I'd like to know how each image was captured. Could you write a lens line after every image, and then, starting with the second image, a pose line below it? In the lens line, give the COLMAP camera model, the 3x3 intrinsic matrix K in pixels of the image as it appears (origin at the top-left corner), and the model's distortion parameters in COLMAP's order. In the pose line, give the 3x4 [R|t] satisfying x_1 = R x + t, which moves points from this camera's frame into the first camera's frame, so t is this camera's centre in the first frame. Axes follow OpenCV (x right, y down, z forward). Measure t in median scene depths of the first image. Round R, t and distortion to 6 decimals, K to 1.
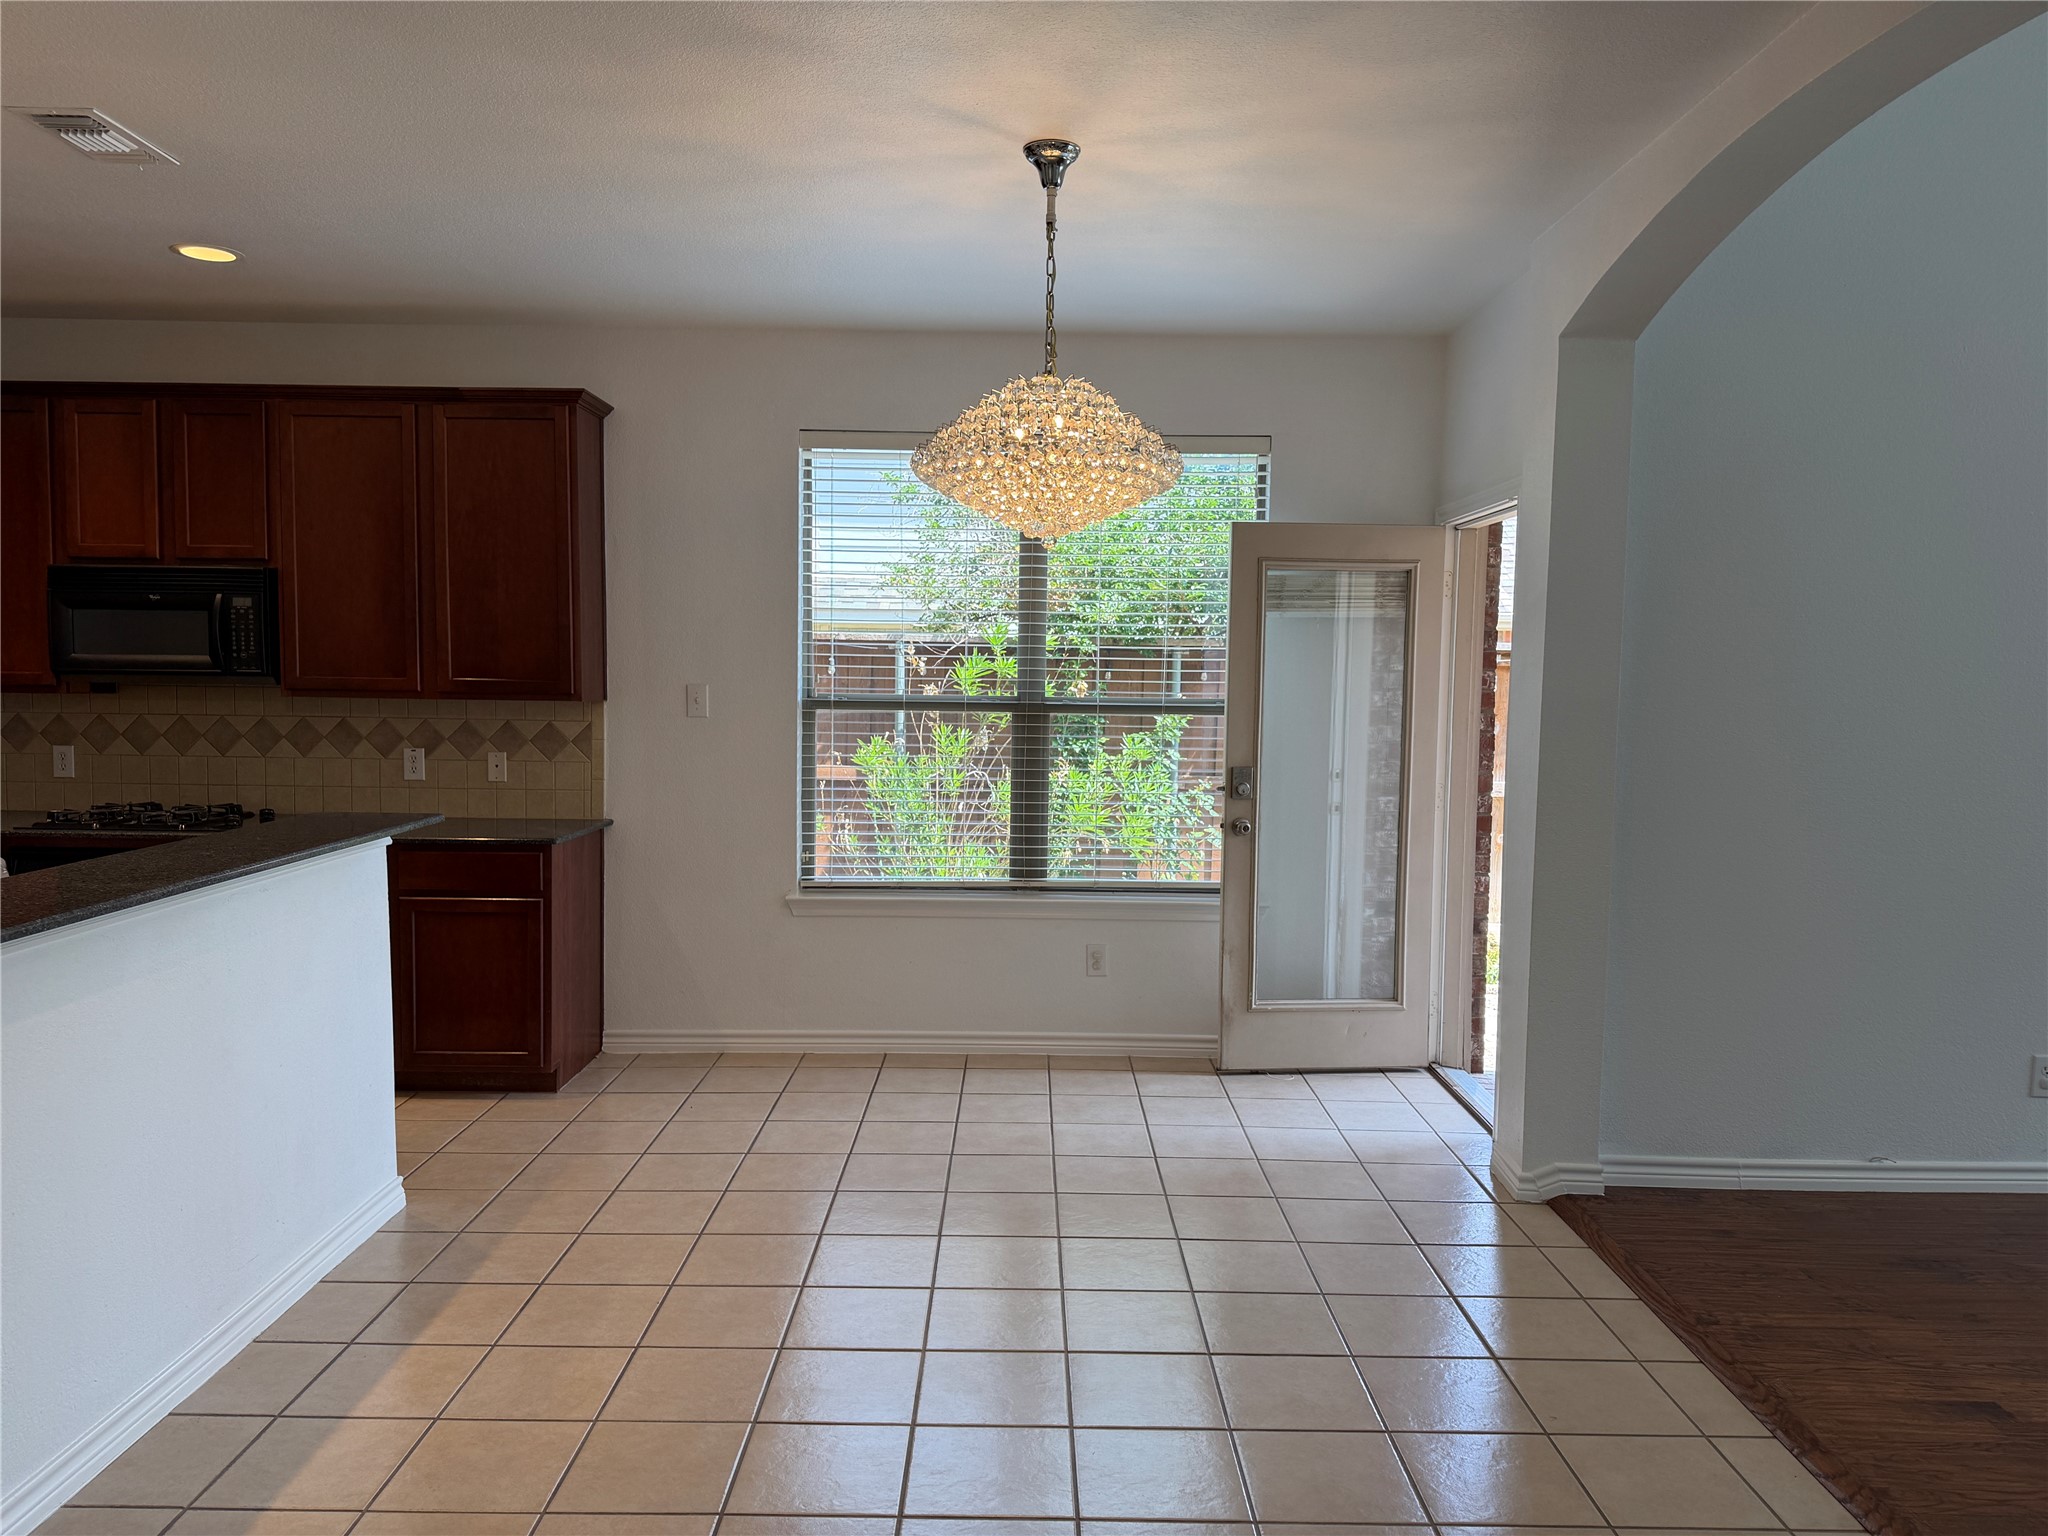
lens RADIAL K [[1435.9, 0, 1006.1], [0, 1435.9, 775.9], [0, 0, 1]] dist [0.085896, -0.111164]
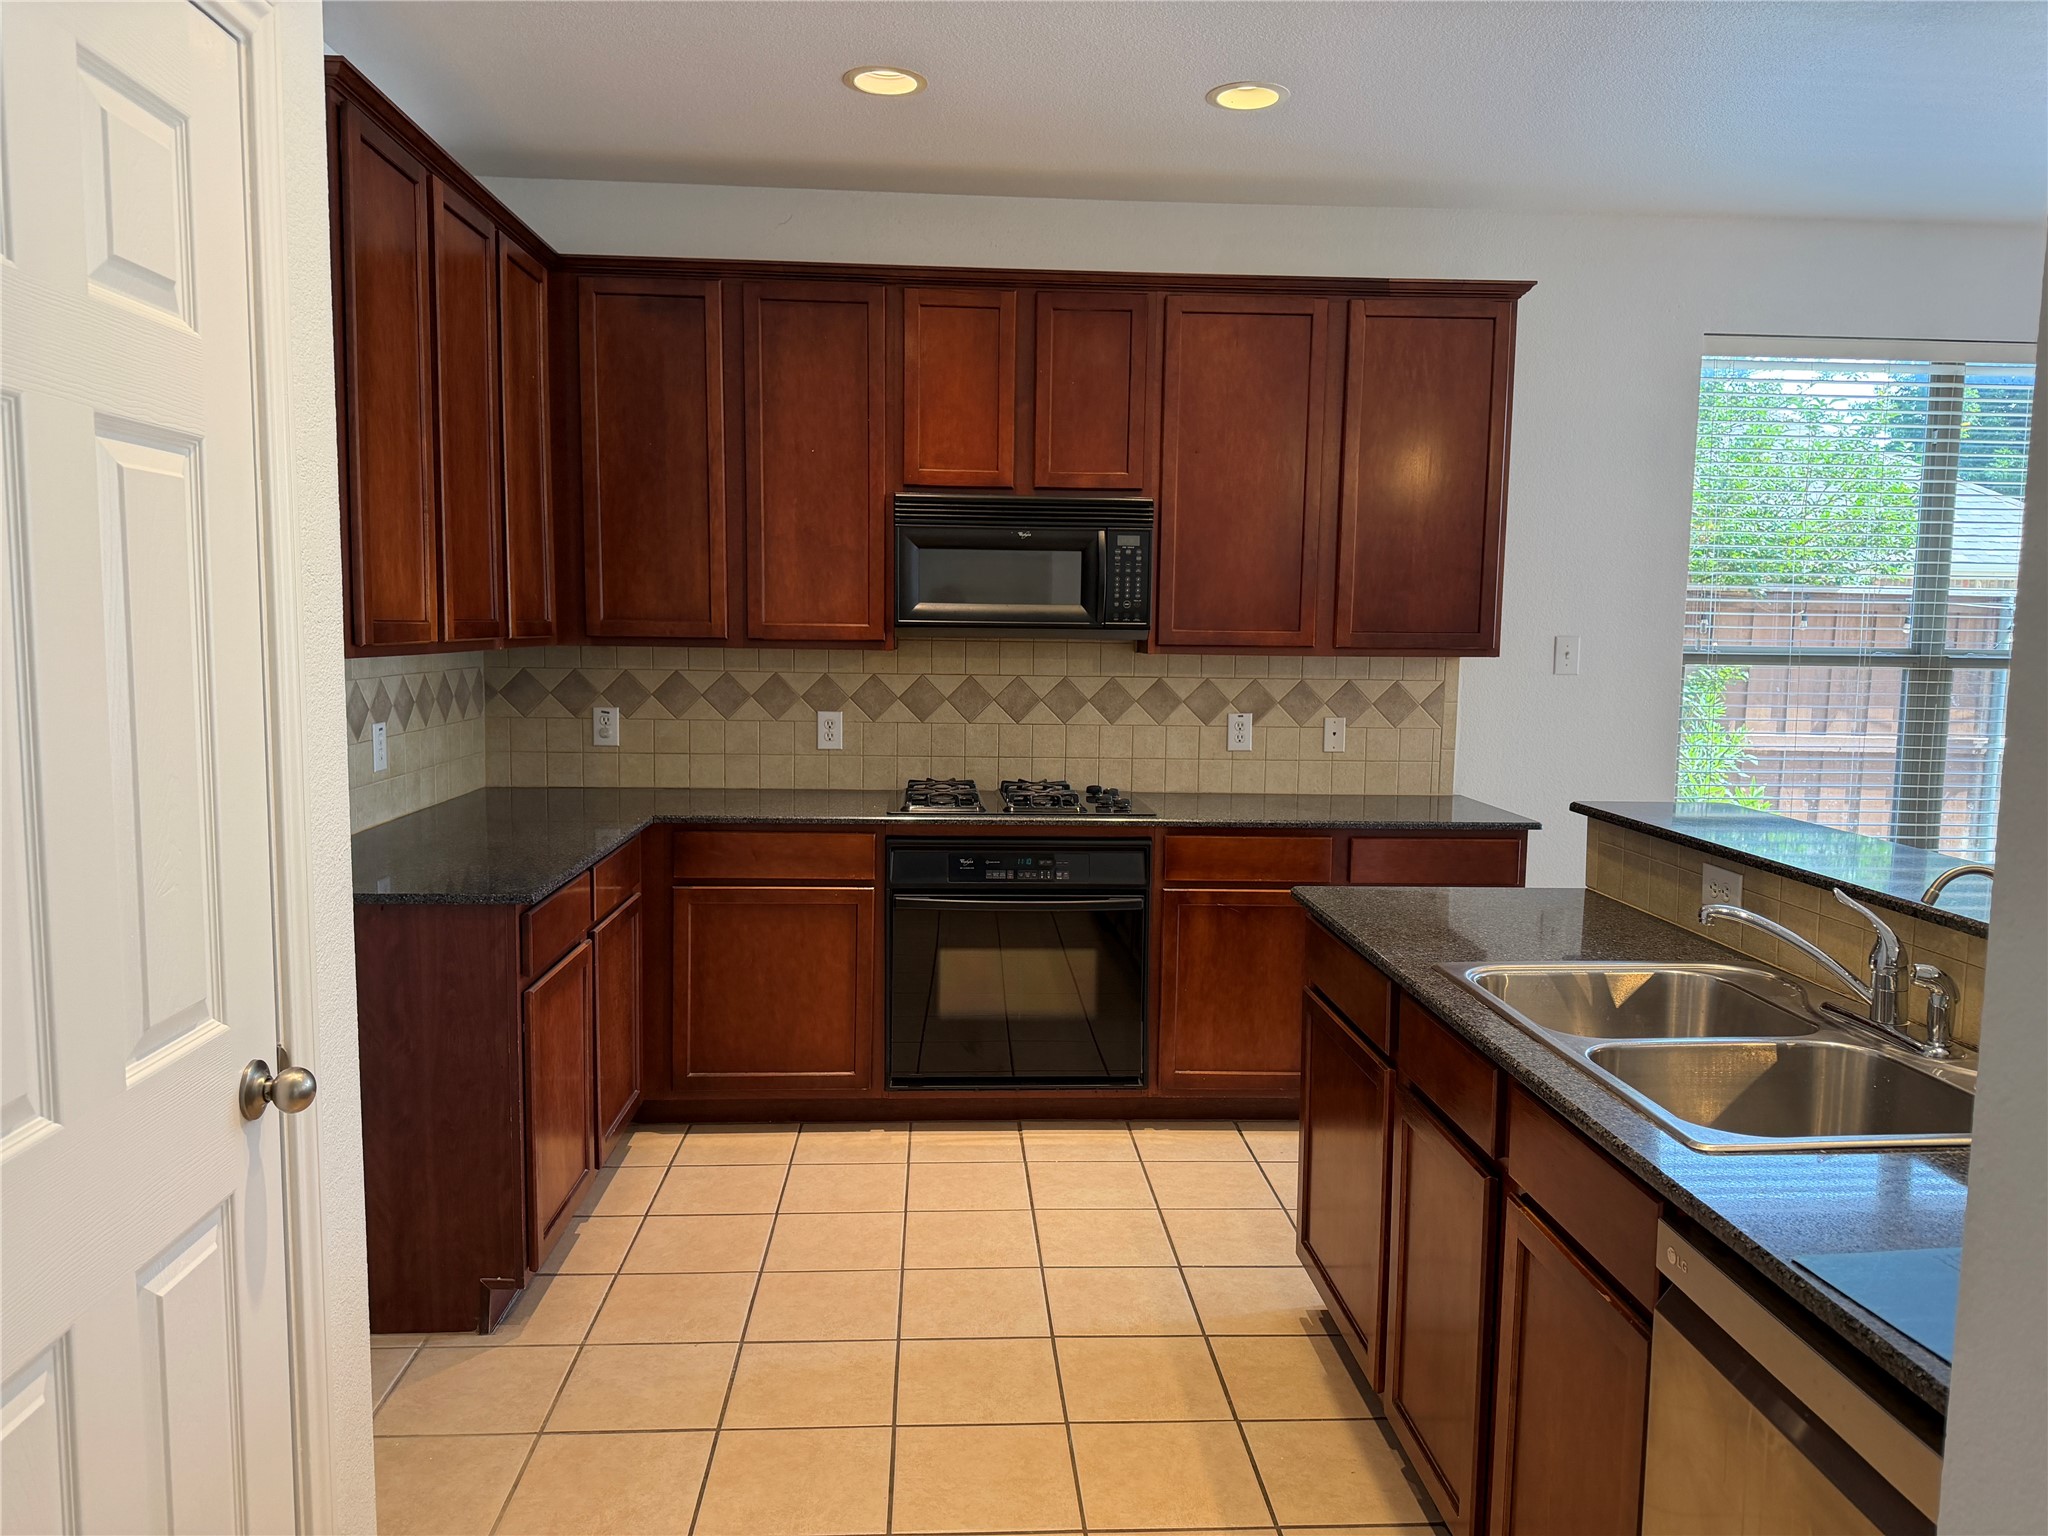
lens RADIAL K [[1435.9, 0, 1023.7], [0, 1435.9, 783.3], [0, 0, 1]] dist [0.085896, -0.111164]
pose [[0.997515, -0.006418, 0.070162, -0.596682], [0.003437, 0.999090, 0.042524, -0.014477], [-0.070371, -0.042177, 0.996629, 0.163287]]
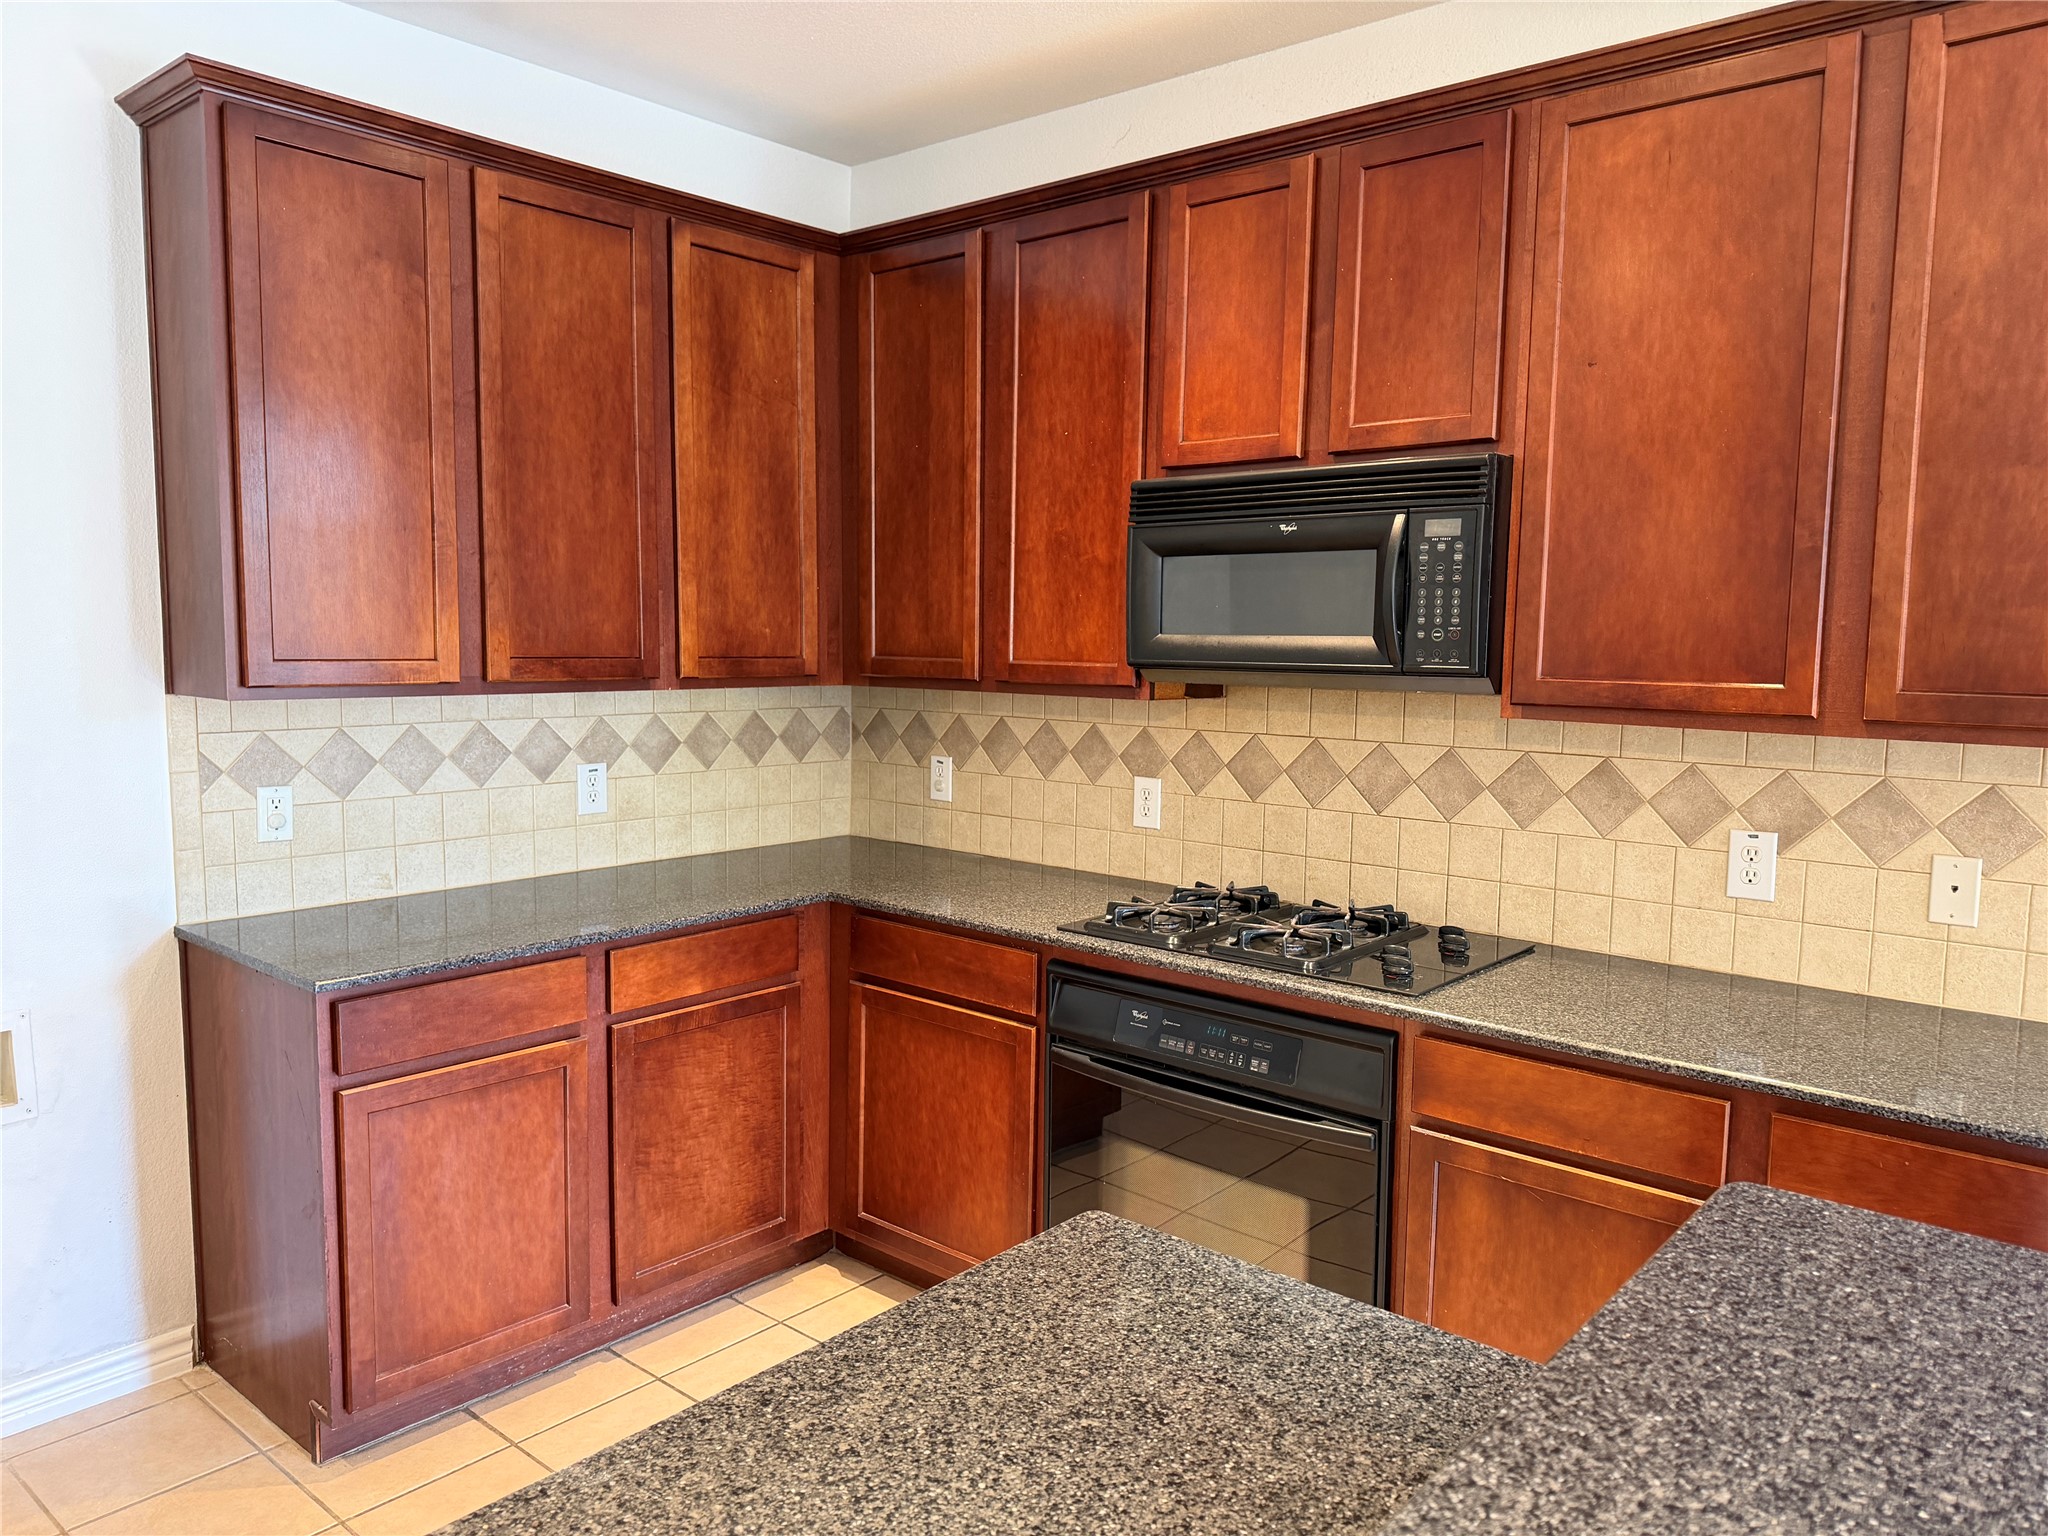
lens RADIAL K [[1435.9, 0, 1027.7], [0, 1435.9, 777.4], [0, 0, 1]] dist [0.085896, -0.111164]
pose [[0.763419, 0.063756, -0.642749, -0.286731], [-0.049145, 0.997965, 0.040619, -0.044091], [0.644031, 0.000579, 0.764999, 0.492345]]
